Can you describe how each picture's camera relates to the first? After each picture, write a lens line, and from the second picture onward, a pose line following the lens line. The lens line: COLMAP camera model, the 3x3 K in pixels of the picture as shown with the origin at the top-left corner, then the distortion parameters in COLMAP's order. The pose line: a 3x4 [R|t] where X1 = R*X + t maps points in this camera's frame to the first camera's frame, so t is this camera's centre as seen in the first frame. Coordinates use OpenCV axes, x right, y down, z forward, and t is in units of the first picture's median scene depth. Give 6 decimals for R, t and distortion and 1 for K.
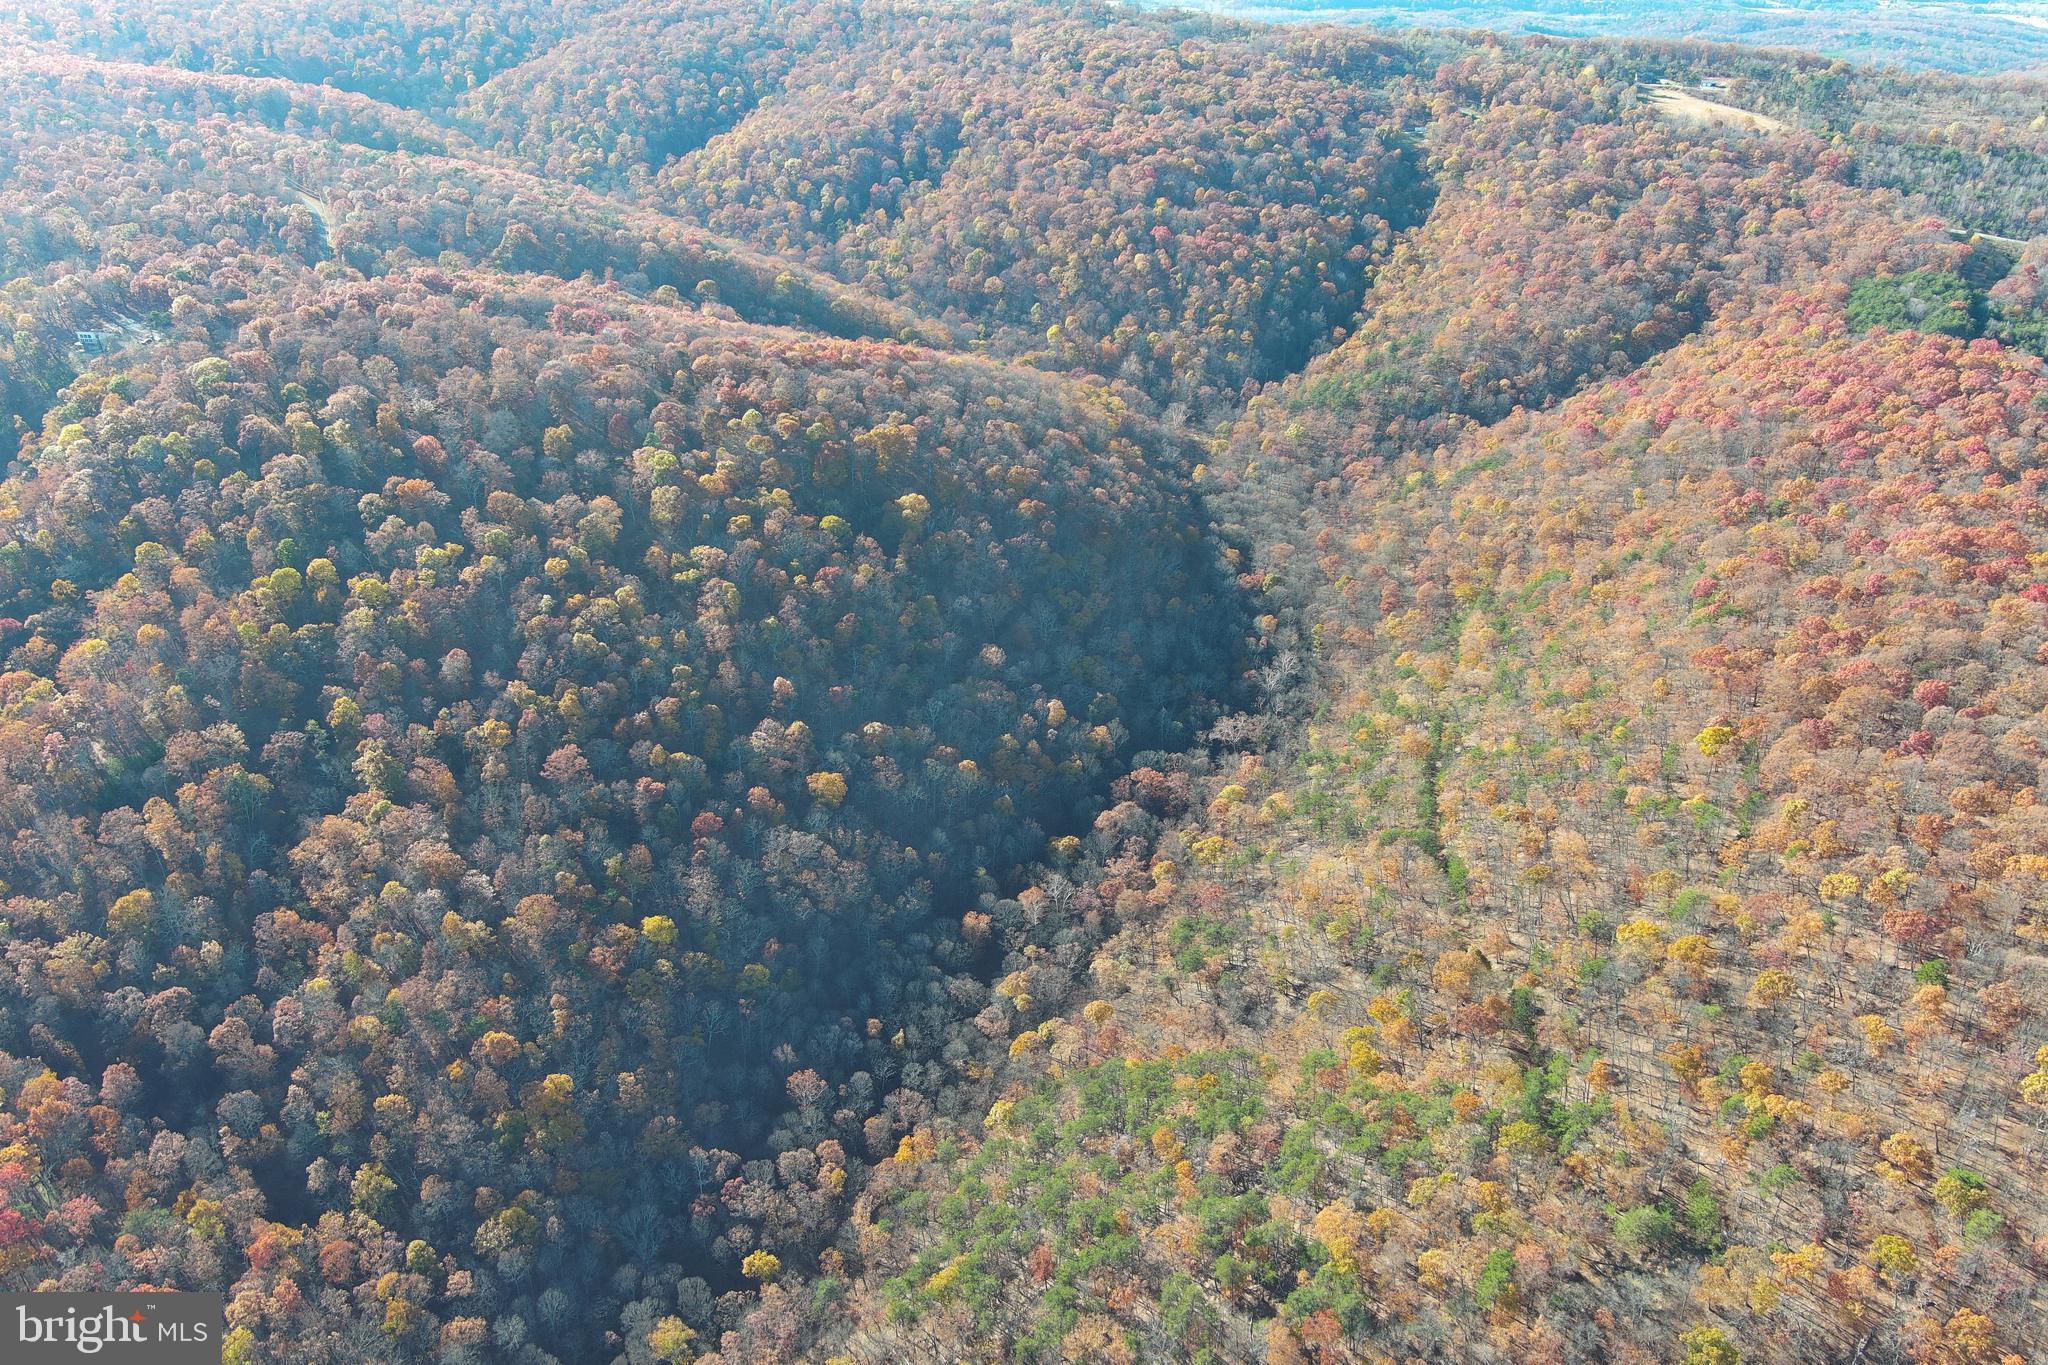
lens RADIAL K [[1592.0, 0, 1018.8], [0, 1592.0, 685.1], [0, 0, 1]] dist [0.022802, -0.017674]
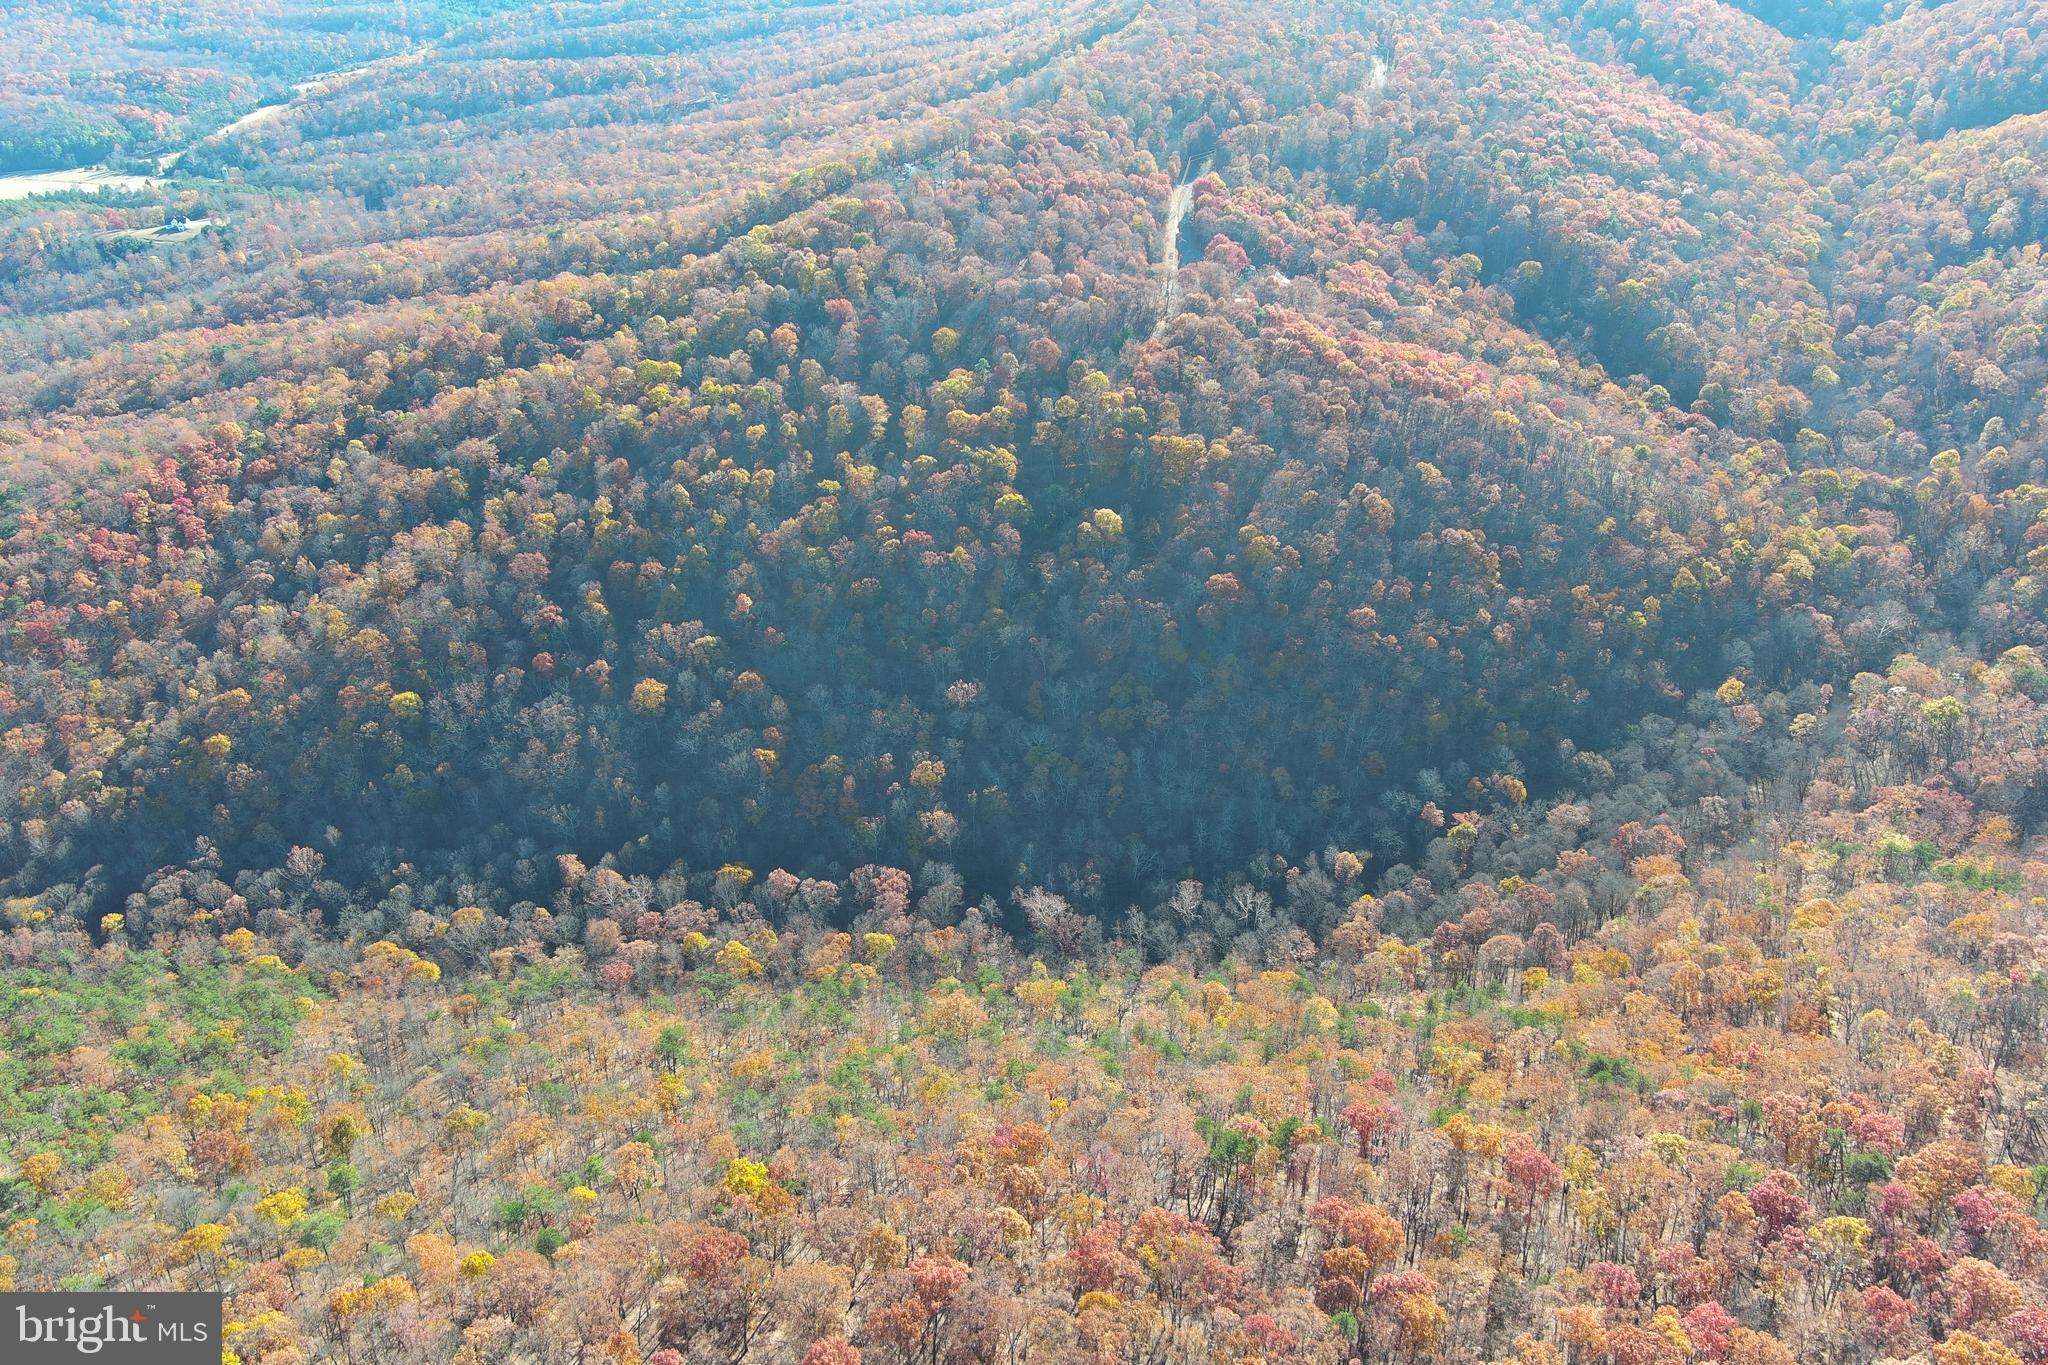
lens RADIAL K [[1592.0, 0, 1019.0], [0, 1592.0, 675.8], [0, 0, 1]] dist [0.022802, -0.017674]
pose [[0.455124, 0.433800, -0.777611, 0.690827], [-0.394209, 0.881217, 0.260874, -0.273465], [0.798411, 0.187812, 0.572072, 0.529877]]
